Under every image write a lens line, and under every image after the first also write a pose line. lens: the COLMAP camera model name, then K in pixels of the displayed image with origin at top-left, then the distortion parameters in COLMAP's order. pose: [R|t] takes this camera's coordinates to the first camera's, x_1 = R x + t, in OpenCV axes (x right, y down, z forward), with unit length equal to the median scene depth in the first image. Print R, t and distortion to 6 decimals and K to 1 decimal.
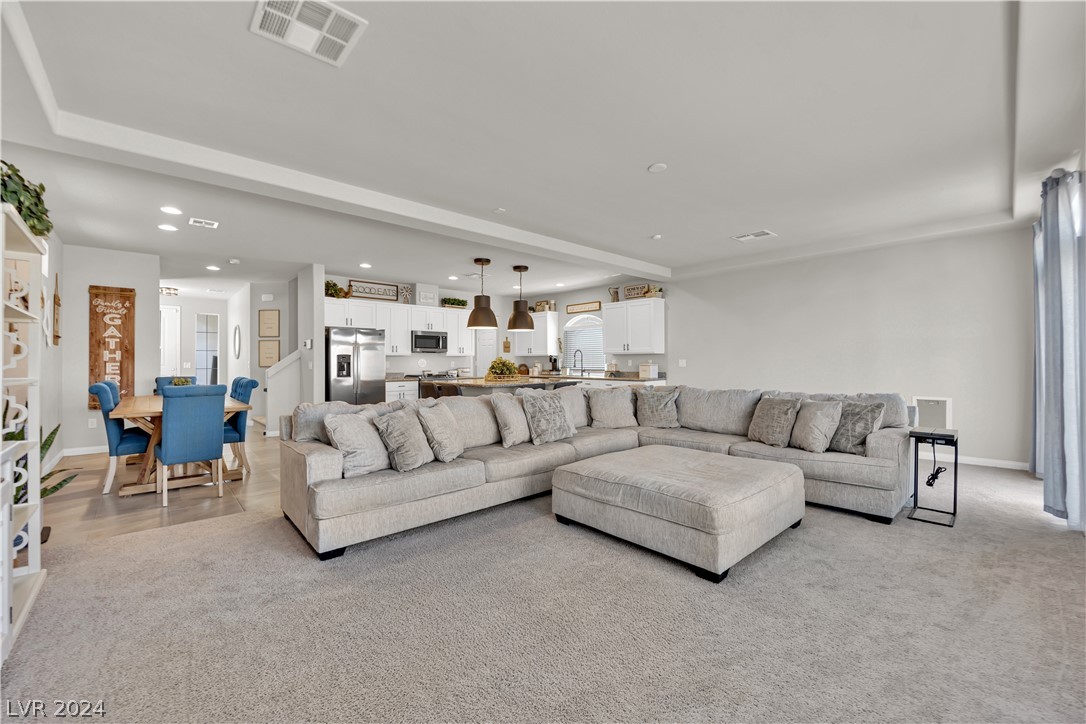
lens RADIAL K [[435.5, 0, 545.0], [0, 435.5, 360.5], [0, 0, 1]] dist [-0.014098, -0.000315]
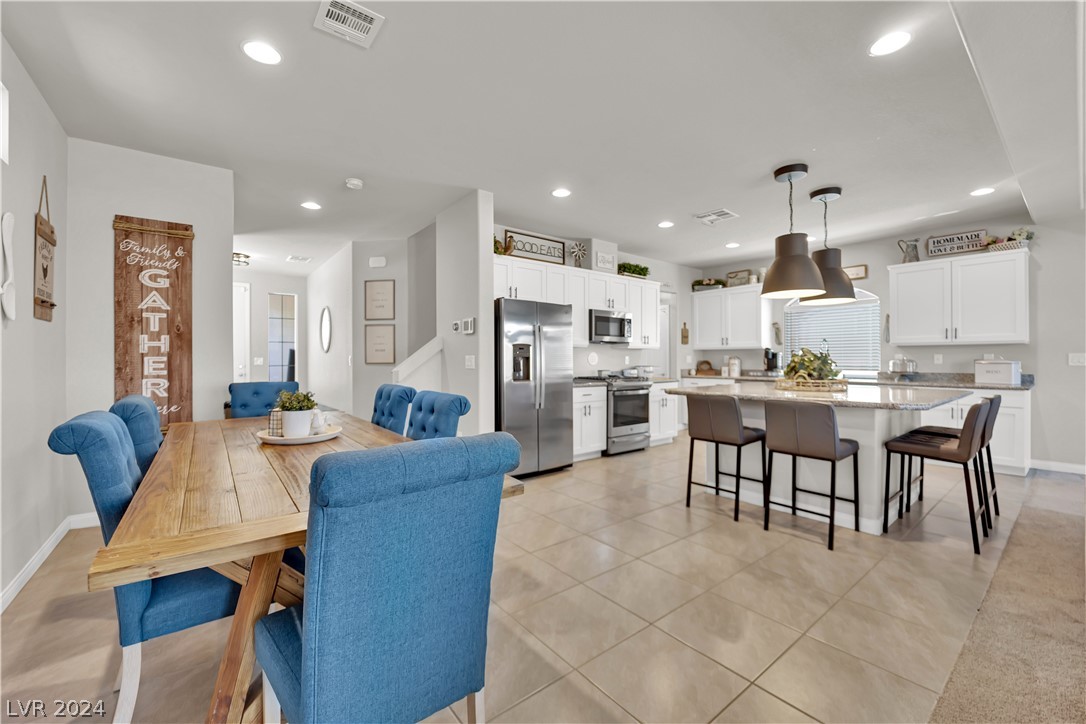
lens RADIAL K [[435.5, 0, 545.0], [0, 435.5, 360.5], [0, 0, 1]] dist [-0.014098, -0.000315]
pose [[0.996967, 0.001976, -0.077801, -0.397780], [-0.001395, 0.999971, 0.007519, 0.004810], [0.077813, -0.007388, 0.996941, 0.417374]]
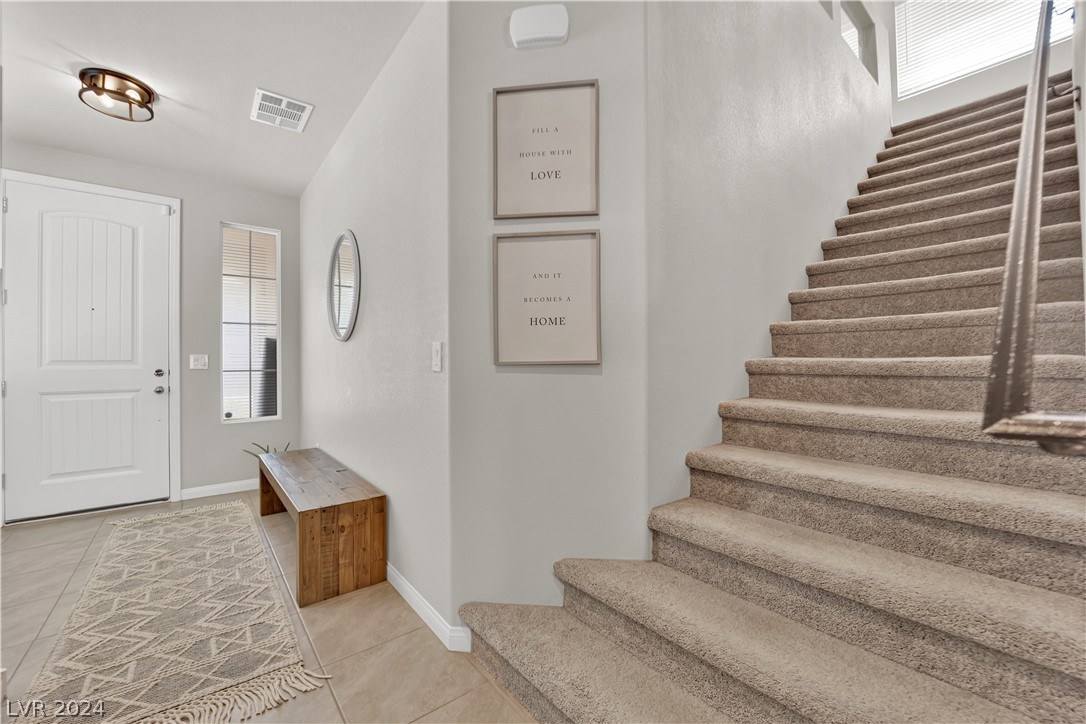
lens RADIAL K [[435.5, 0, 545.0], [0, 435.5, 360.5], [0, 0, 1]] dist [-0.014098, -0.000315]
pose [[0.997692, -0.001961, -0.067874, -0.757379], [0.002142, 0.999994, 0.002599, 0.013907], [0.067869, -0.002738, 0.997690, 0.968842]]
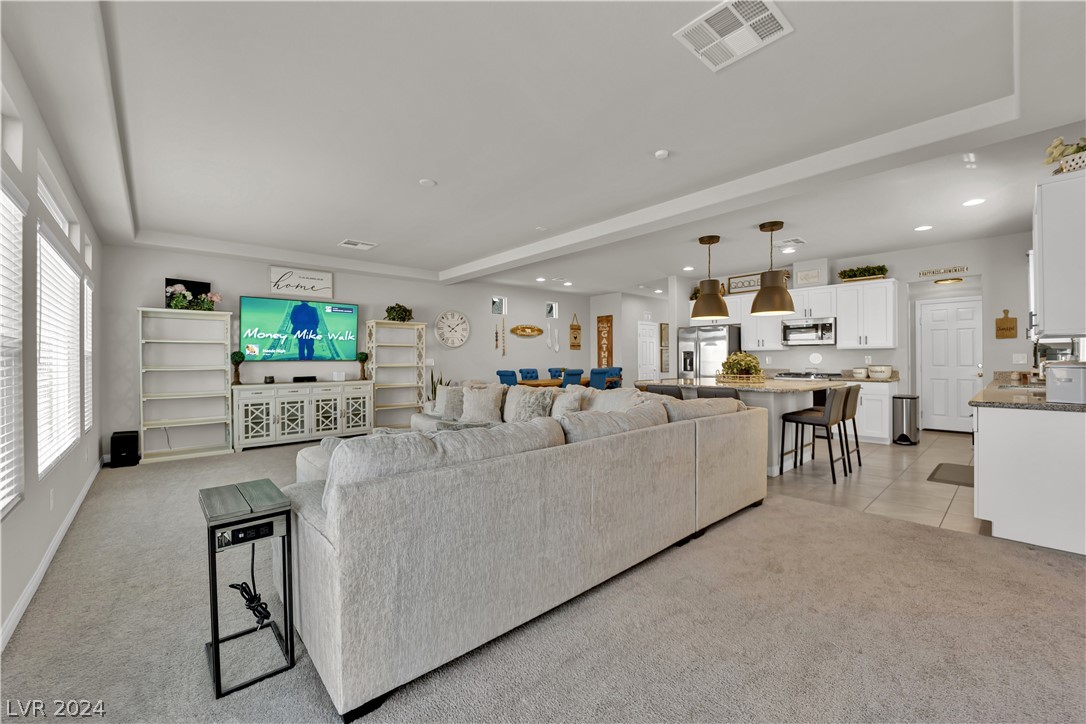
lens RADIAL K [[435.5, 0, 545.0], [0, 435.5, 360.5], [0, 0, 1]] dist [-0.014098, -0.000315]
pose [[-0.008513, 0.007623, -0.999935, 0.683936], [0.011300, 0.999908, 0.007527, -0.002173], [0.999900, -0.011236, -0.008598, 0.662644]]
